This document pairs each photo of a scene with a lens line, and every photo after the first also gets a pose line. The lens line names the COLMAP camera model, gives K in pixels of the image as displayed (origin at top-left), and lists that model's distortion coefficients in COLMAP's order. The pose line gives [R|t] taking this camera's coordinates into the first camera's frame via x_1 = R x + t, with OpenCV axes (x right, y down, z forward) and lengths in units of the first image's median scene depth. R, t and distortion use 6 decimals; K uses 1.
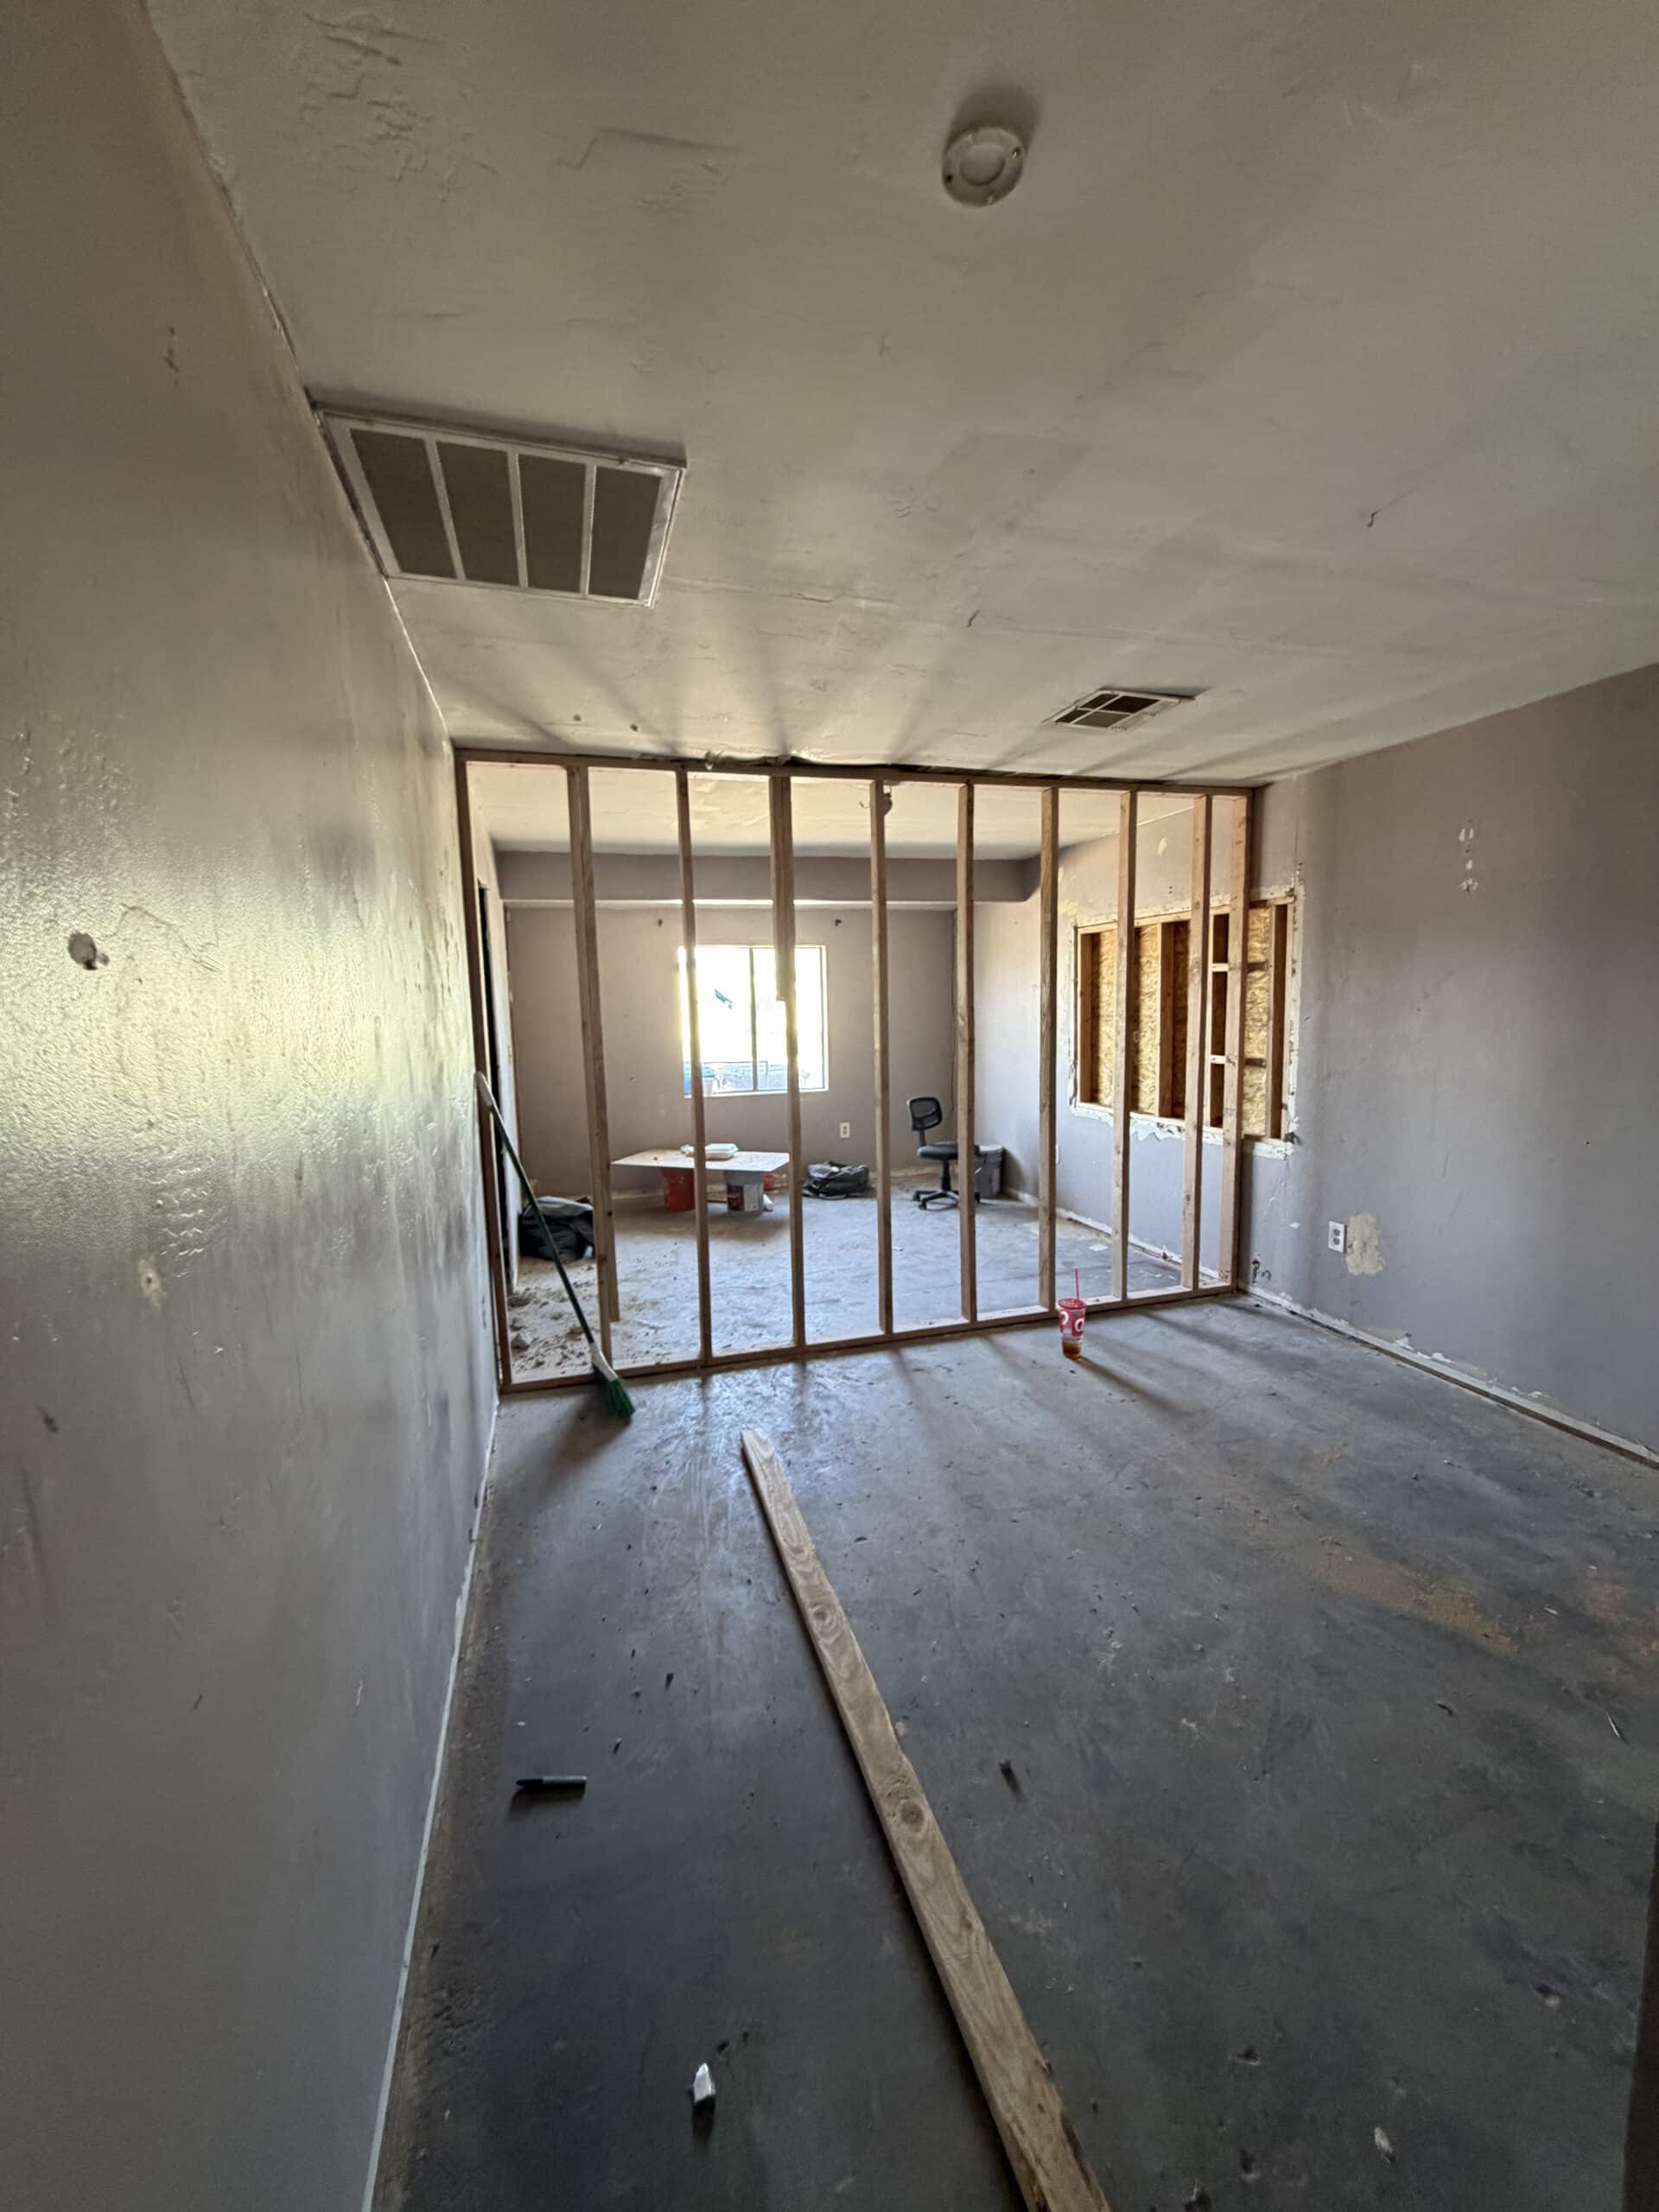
lens RADIAL K [[883.7, 0, 827.9], [0, 883.7, 1101.0], [0, 0, 1]] dist [0.001706, 0.000427]
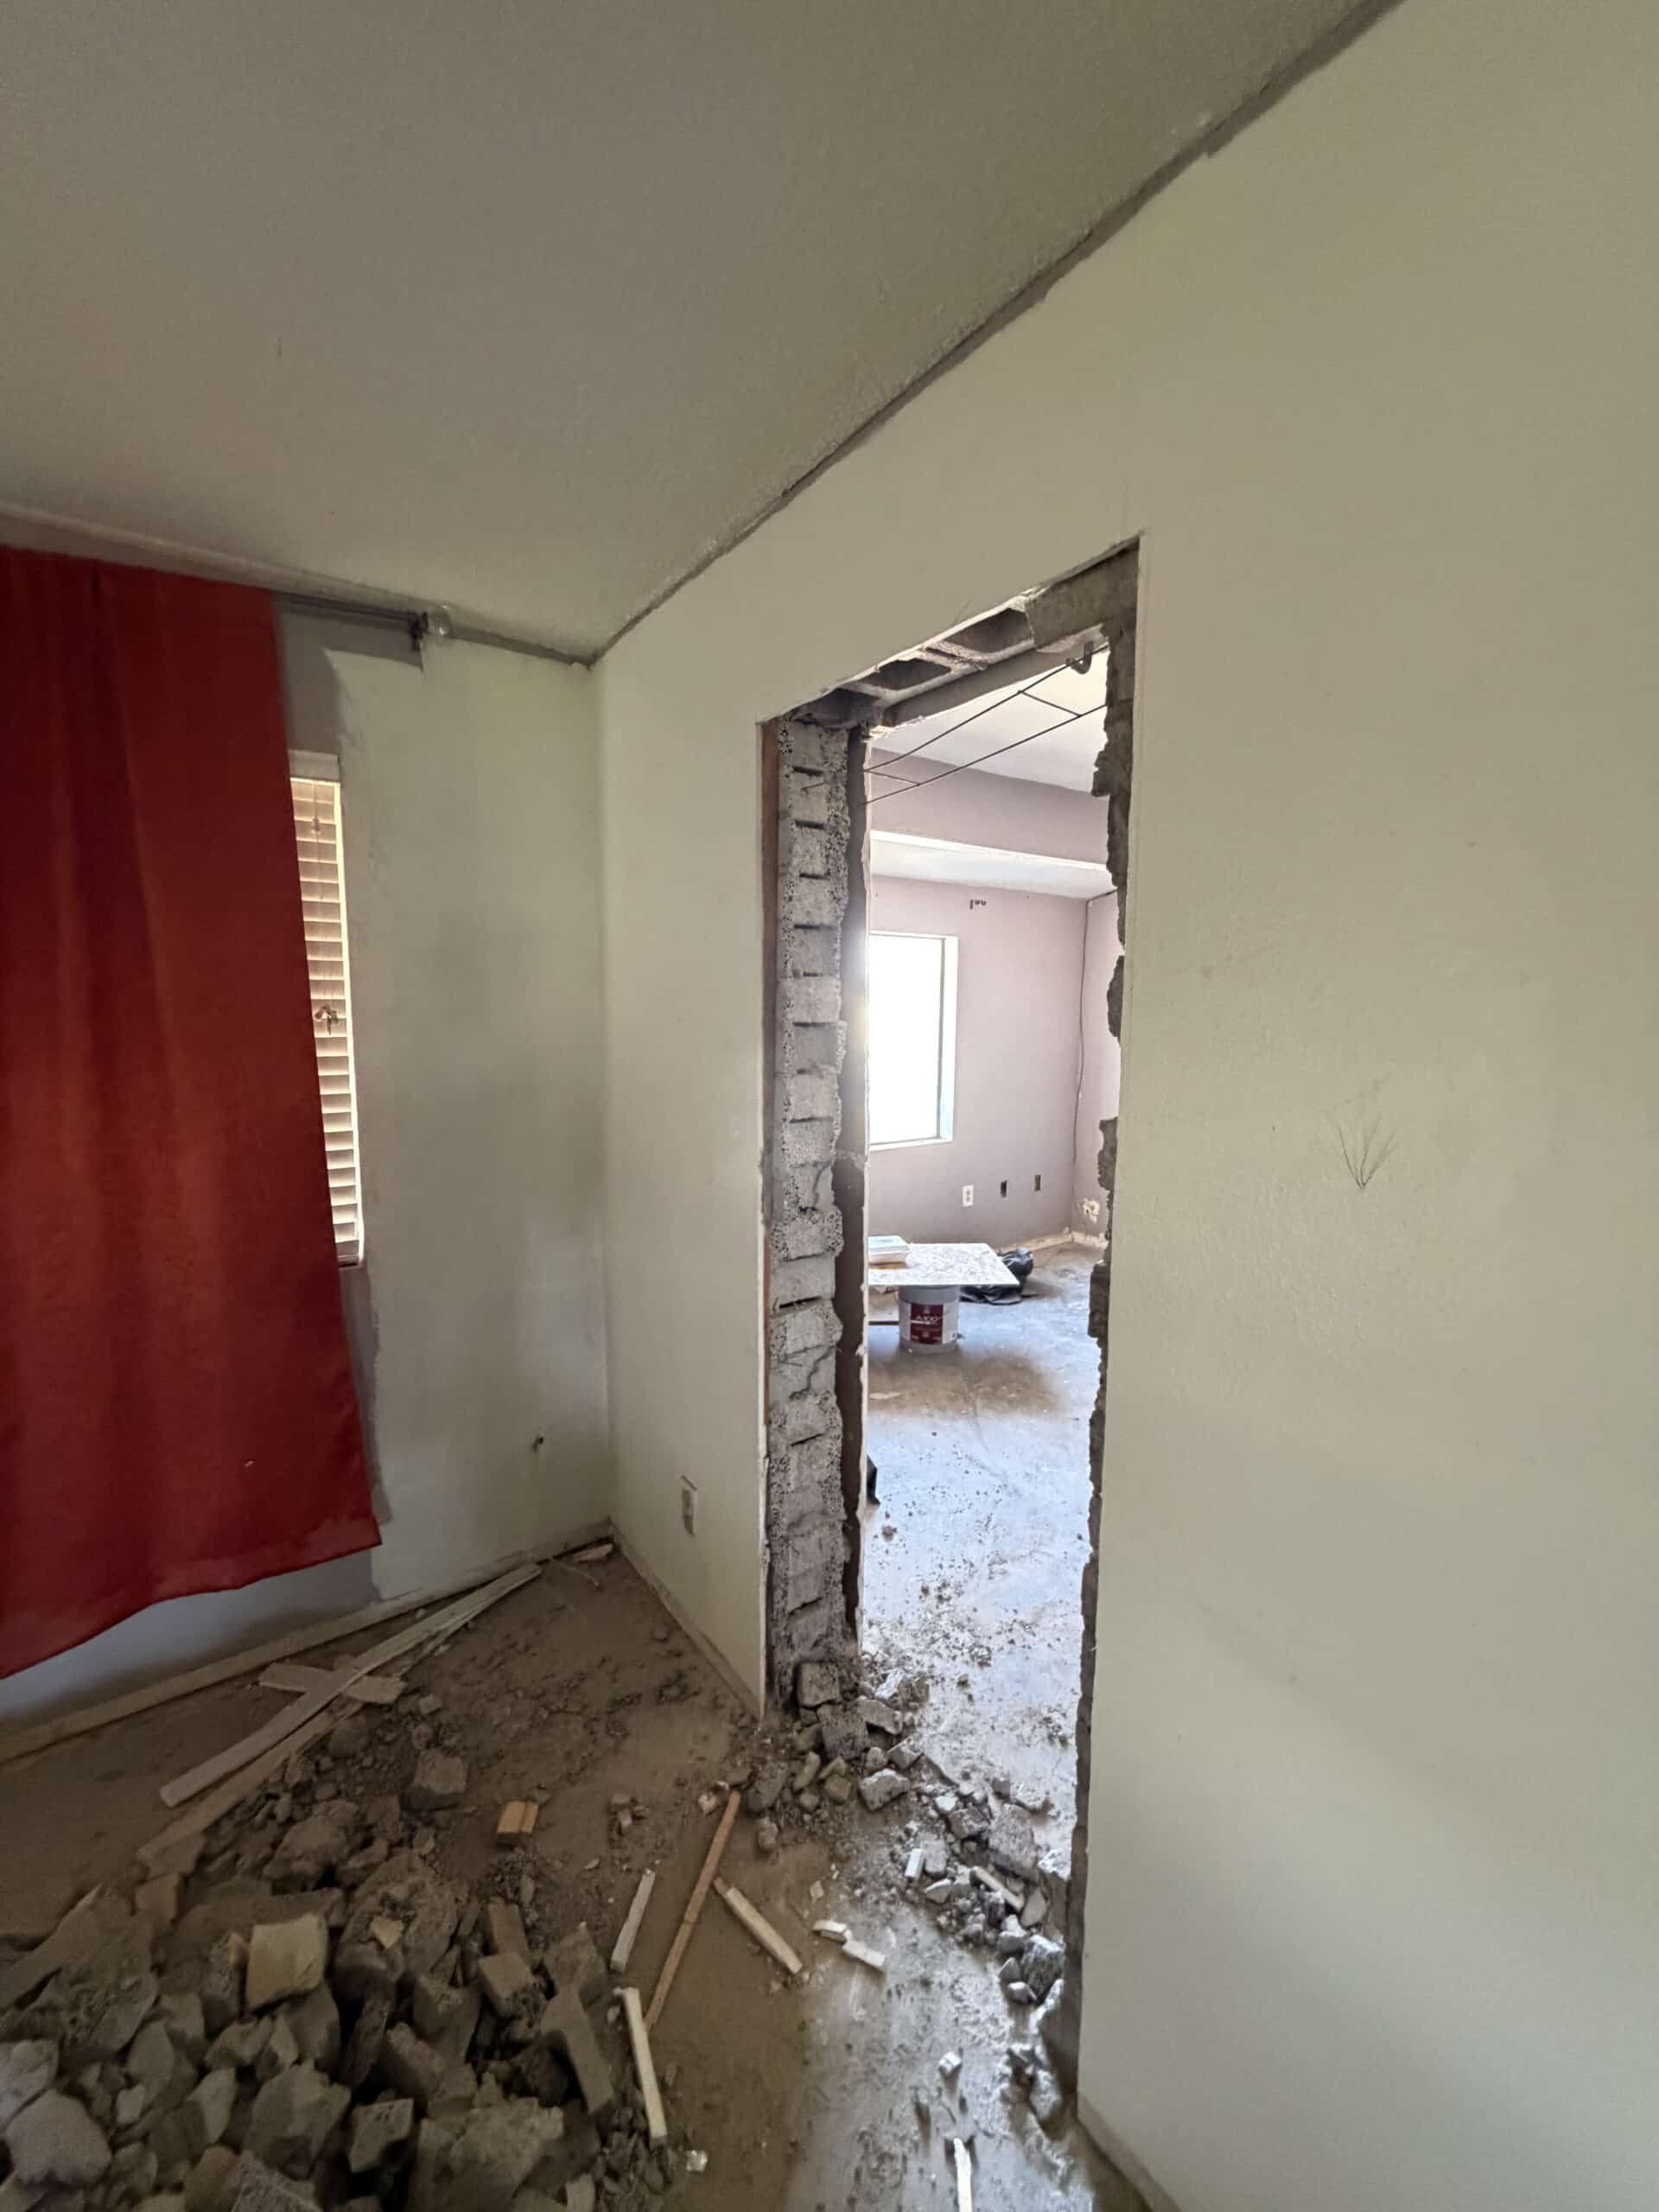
lens RADIAL K [[883.7, 0, 827.9], [0, 883.7, 1101.0], [0, 0, 1]] dist [0.001706, 0.000427]
pose [[0.940990, -0.011212, 0.338248, -0.416441], [0.014668, 0.999863, -0.007663, -0.050196], [-0.338116, 0.012173, 0.941026, 0.464086]]
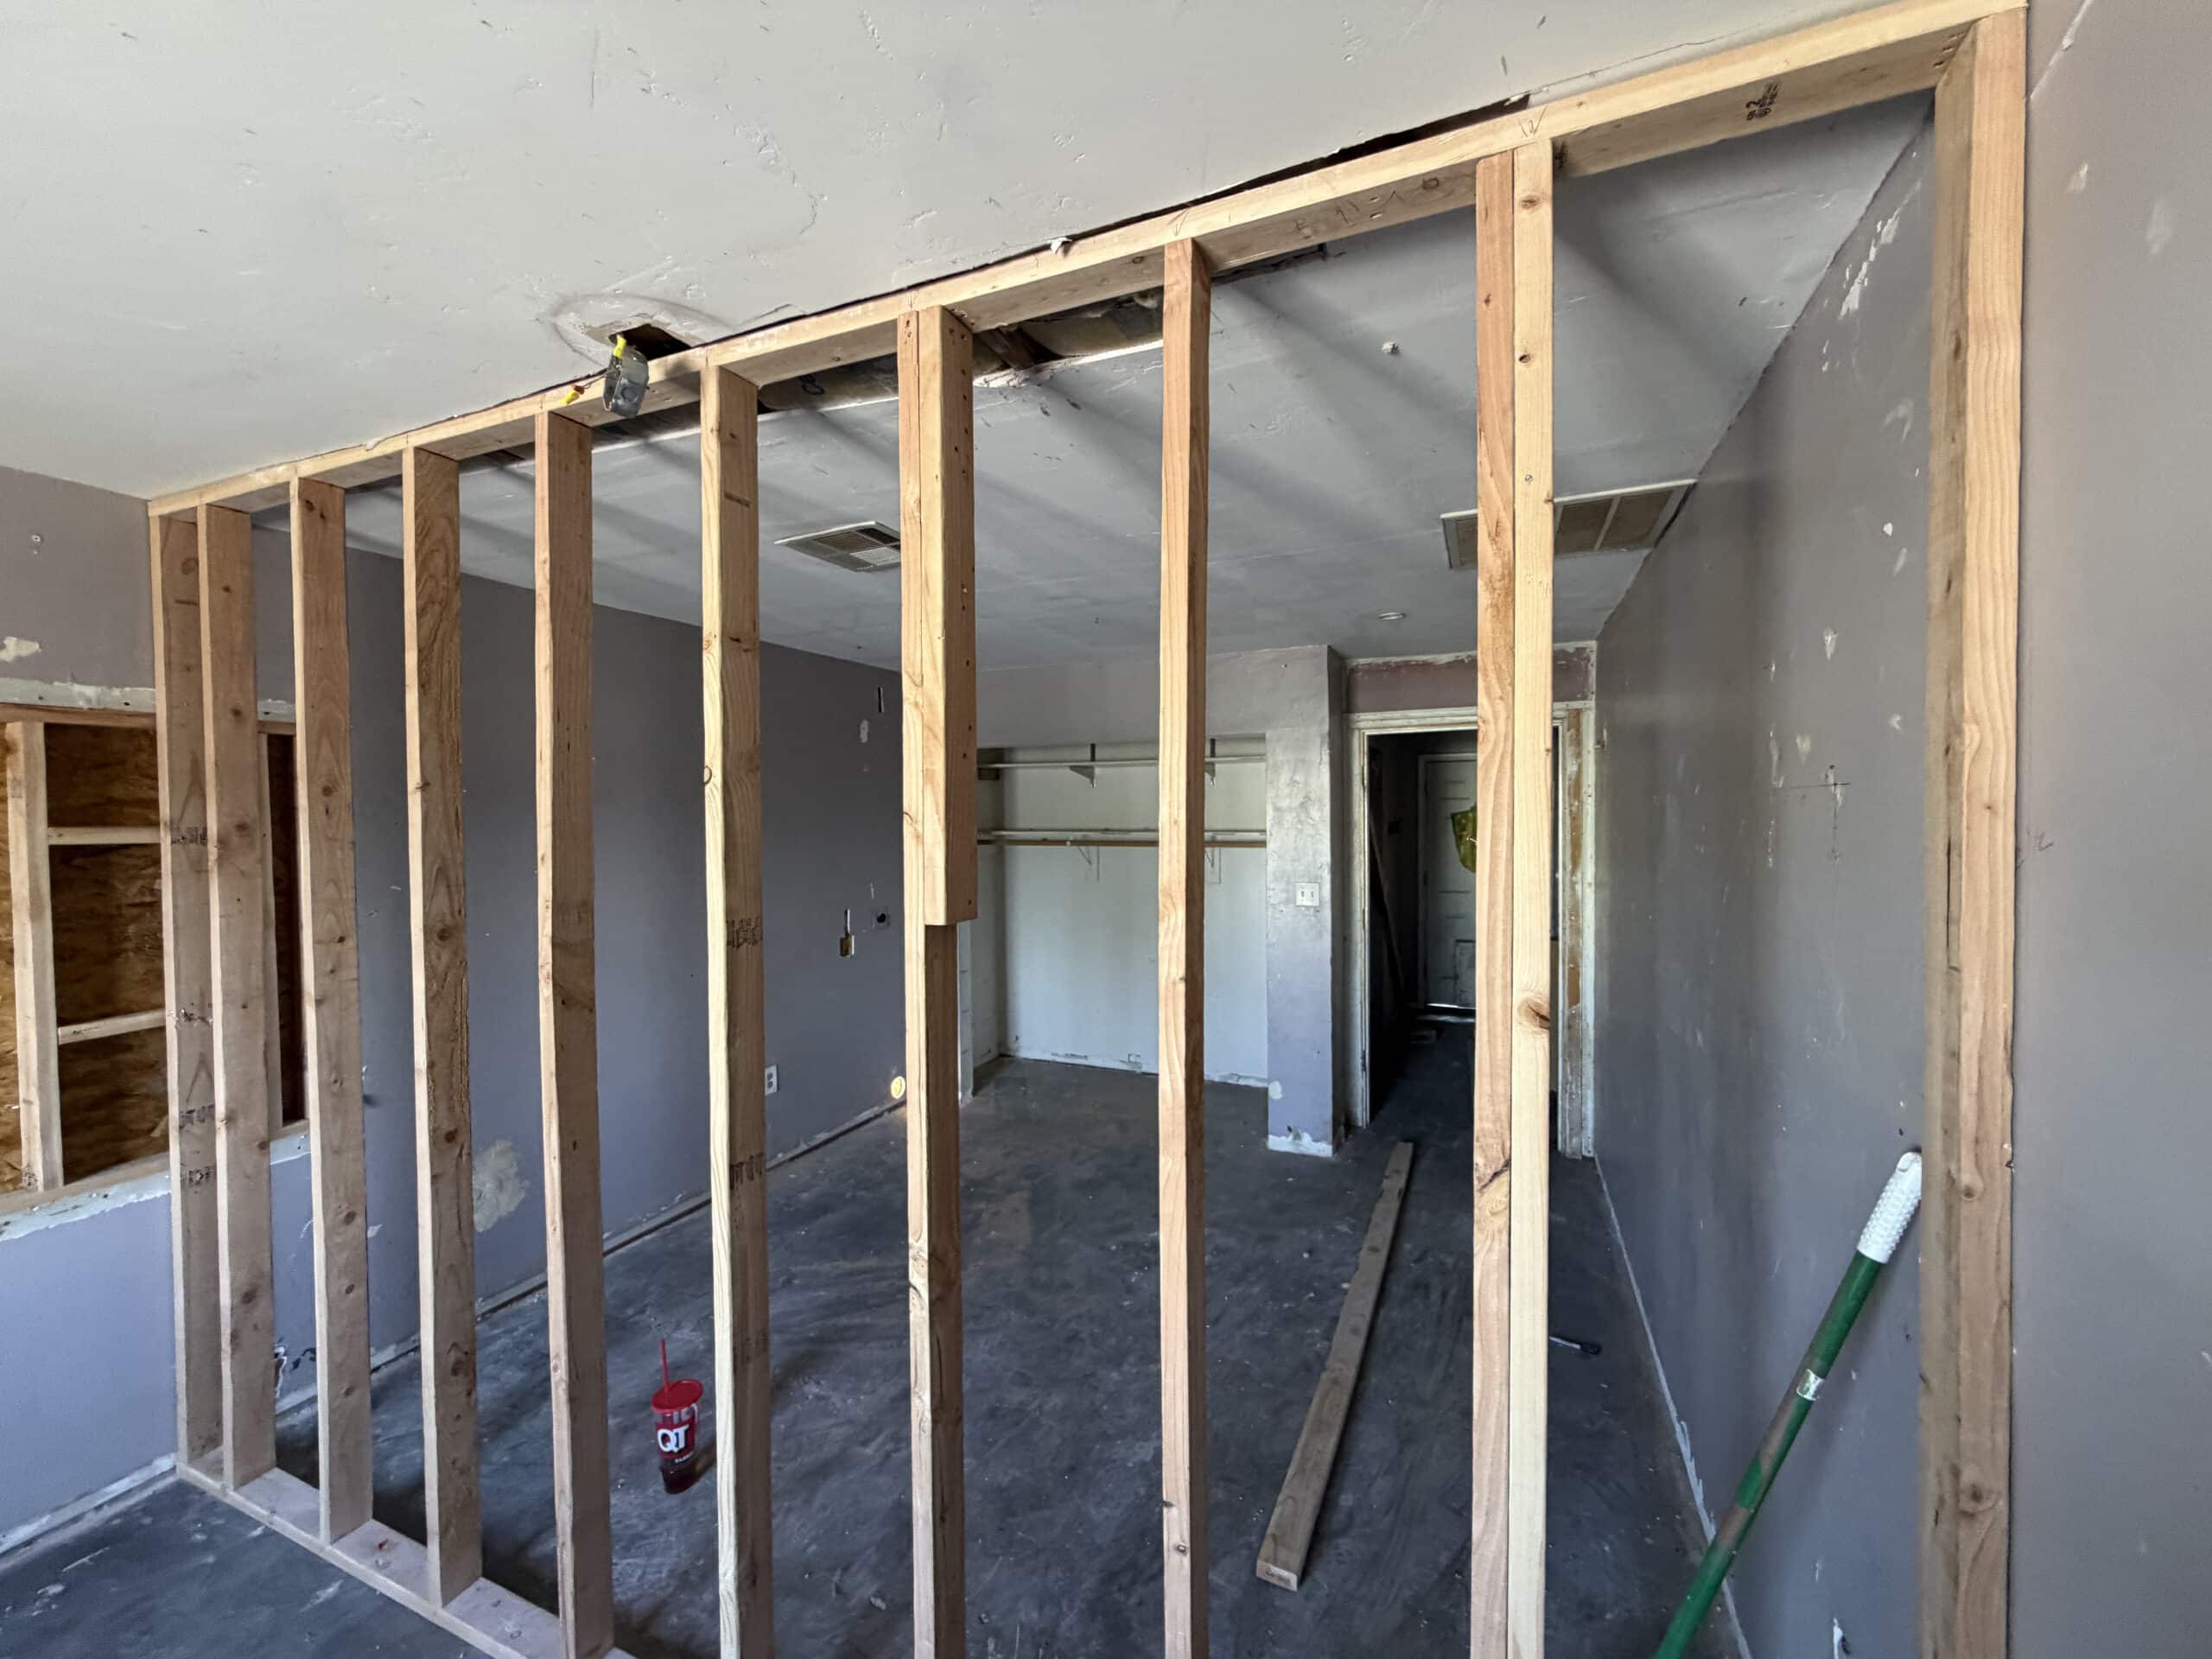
lens RADIAL K [[883.7, 0, 1102.0], [0, 883.7, 831.9], [0, 0, 1]] dist [0.001706, 0.000427]
pose [[-0.761036, 0.009315, 0.648642, -0.213359], [0.097928, 0.990088, 0.100678, -0.115528], [-0.641275, 0.140140, -0.754405, 0.785179]]
